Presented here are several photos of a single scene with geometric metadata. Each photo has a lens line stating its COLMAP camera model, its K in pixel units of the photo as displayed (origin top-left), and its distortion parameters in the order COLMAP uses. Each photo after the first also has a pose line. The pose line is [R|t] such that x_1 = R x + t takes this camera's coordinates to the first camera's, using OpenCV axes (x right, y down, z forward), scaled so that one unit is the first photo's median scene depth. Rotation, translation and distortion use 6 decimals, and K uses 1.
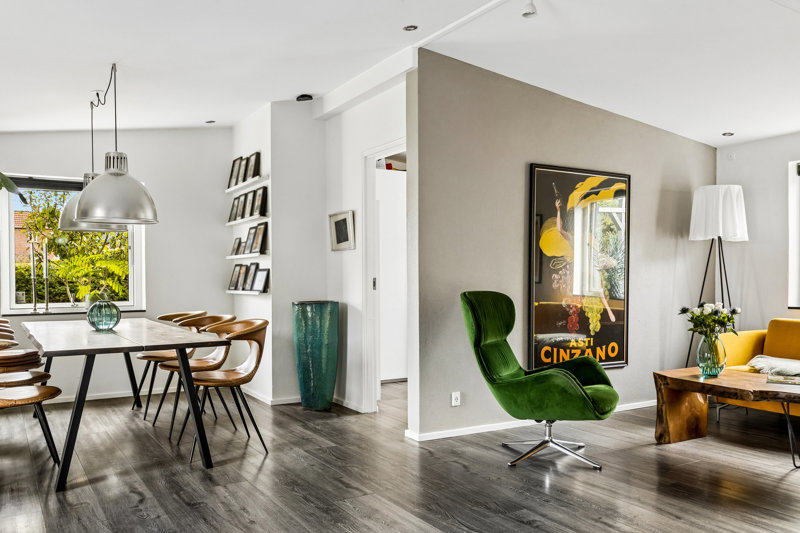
lens RADIAL K [[648.5, 0, 402.2], [0, 648.5, 263.0], [0, 0, 1]] dist [0.013758, -0.003937]
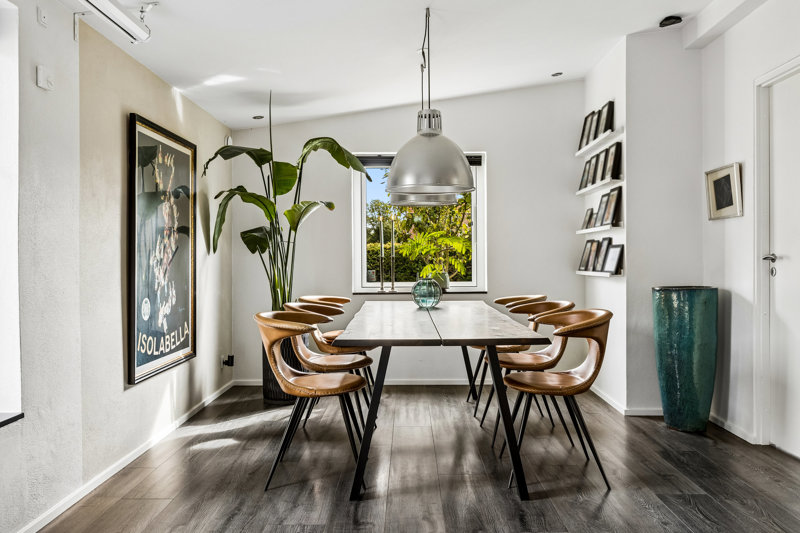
lens RADIAL K [[666.7, 0, 398.4], [0, 666.7, 265.9], [0, 0, 1]] dist [-0.025144, 0.021516]
pose [[0.844899, 0.006448, -0.534887, -0.001428], [0.012862, 0.999393, 0.032364, 0.005031], [0.534772, -0.034225, 0.844303, 0.162336]]
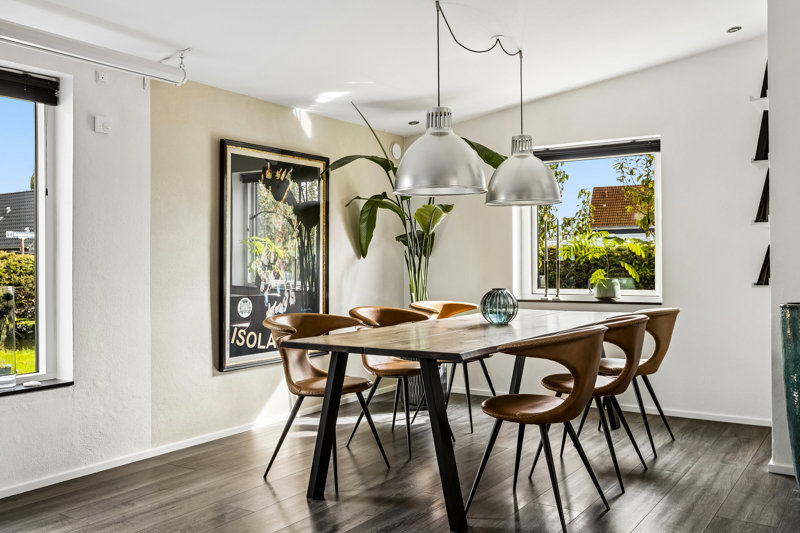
lens RADIAL K [[727.8, 0, 395.8], [0, 727.8, 253.4], [0, 0, 1]] dist [-0.000989, 0.000000]
pose [[0.418280, -0.008086, -0.908282, 0.265210], [0.022842, 0.999738, 0.001619, 0.007494], [0.908031, -0.021424, 0.418355, 0.403086]]
